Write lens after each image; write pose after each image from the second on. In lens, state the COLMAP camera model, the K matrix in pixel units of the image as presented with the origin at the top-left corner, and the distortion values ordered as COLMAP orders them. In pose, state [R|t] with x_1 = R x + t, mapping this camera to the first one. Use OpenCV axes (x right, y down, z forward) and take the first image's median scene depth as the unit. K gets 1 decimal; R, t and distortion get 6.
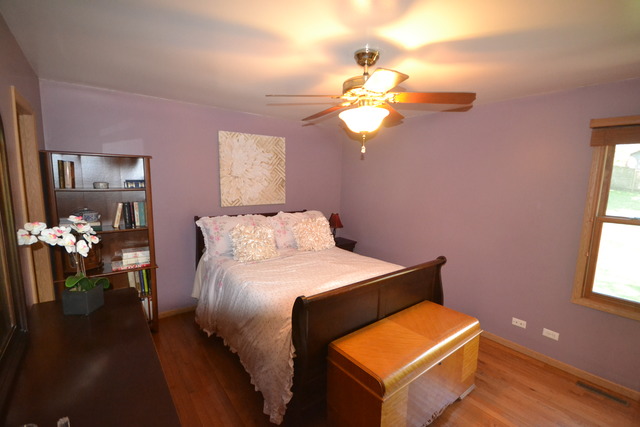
lens RADIAL K [[285.4, 0, 318.0], [0, 285.4, 213.0], [0, 0, 1]] dist [0.004536, -0.002989]
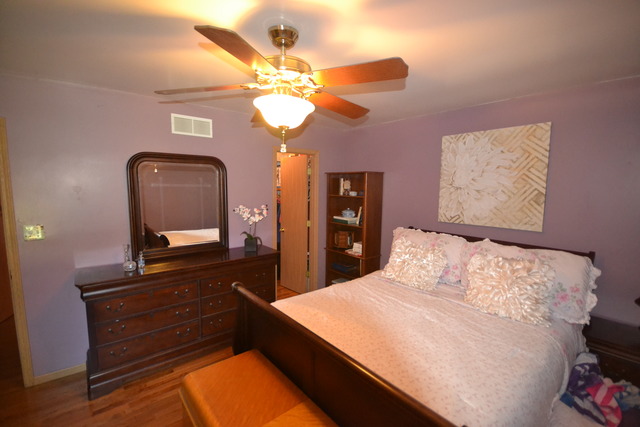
lens RADIAL K [[285.4, 0, 318.8], [0, 285.4, 216.8], [0, 0, 1]] dist [0.004536, -0.002989]
pose [[0.050314, 0.090571, -0.994618, 0.498587], [-0.136158, 0.987203, 0.083008, -0.056025], [0.989409, 0.131249, 0.062002, 0.543328]]
